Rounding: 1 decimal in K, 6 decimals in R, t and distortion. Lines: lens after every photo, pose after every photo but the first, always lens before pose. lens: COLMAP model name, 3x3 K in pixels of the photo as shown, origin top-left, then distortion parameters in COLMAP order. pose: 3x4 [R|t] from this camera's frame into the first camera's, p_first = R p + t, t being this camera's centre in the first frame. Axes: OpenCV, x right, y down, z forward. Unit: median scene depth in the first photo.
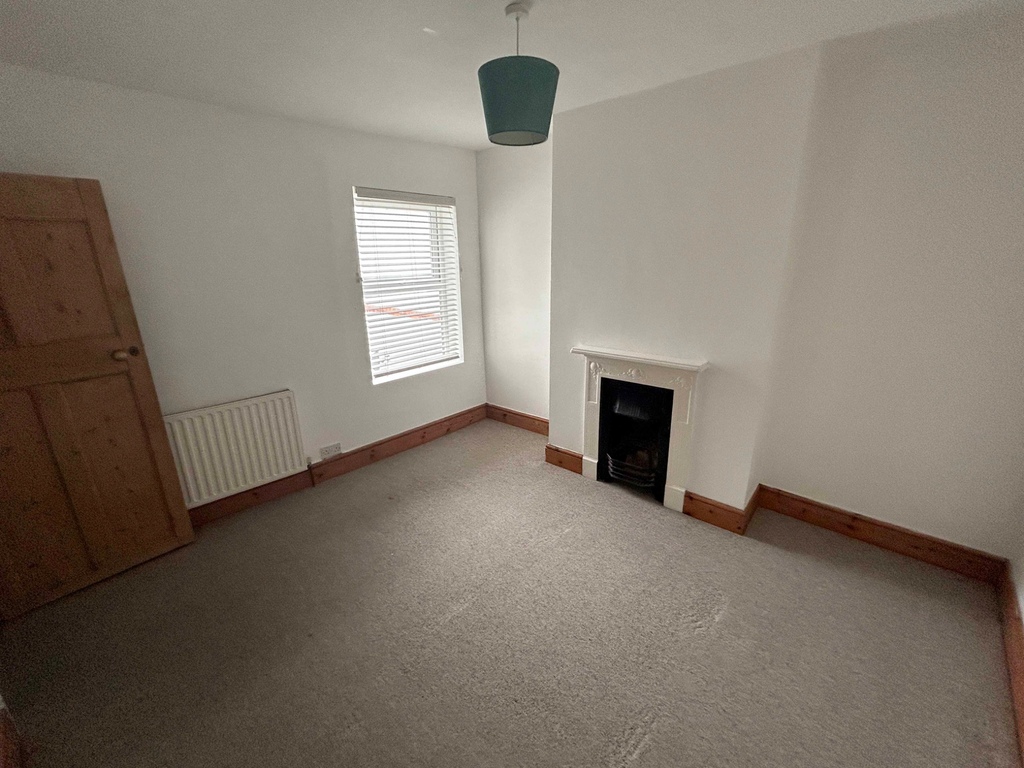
lens RADIAL K [[411.6, 0, 512.0], [0, 411.6, 384.0], [0, 0, 1]] dist [0.002832, 0.000251]
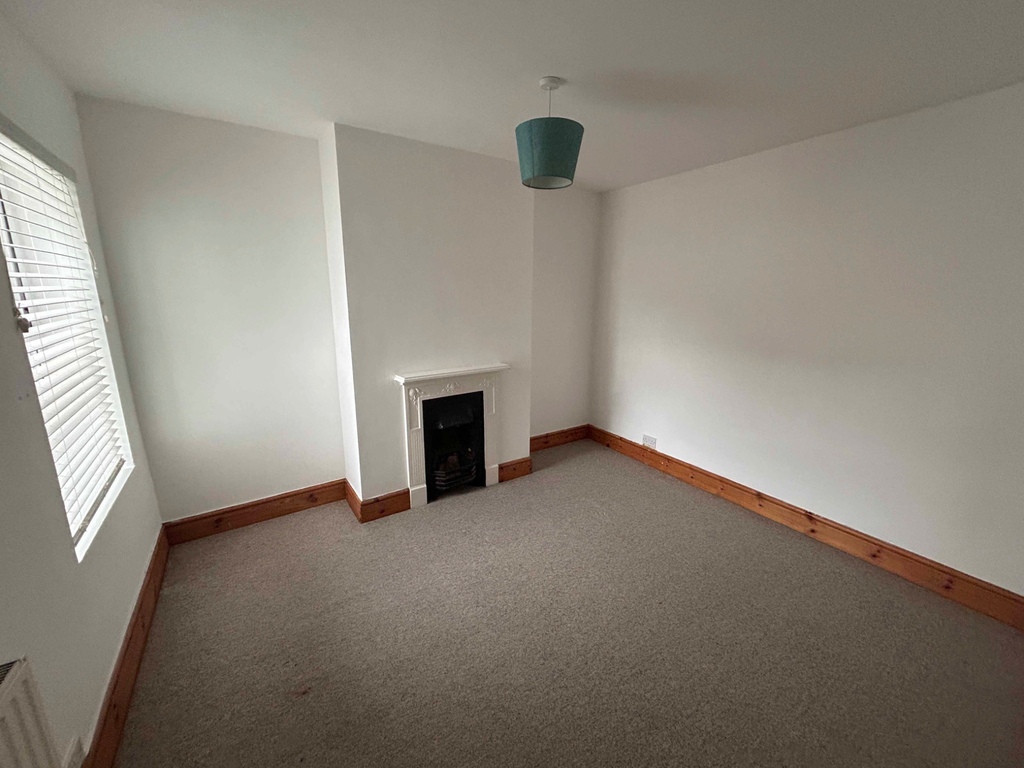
lens RADIAL K [[411.6, 0, 512.0], [0, 411.6, 384.0], [0, 0, 1]] dist [0.002832, 0.000251]
pose [[0.268584, -0.207332, 0.940678, -0.679609], [0.276226, 0.952125, 0.130987, -0.129360], [-0.922801, 0.224658, 0.312996, 0.467023]]
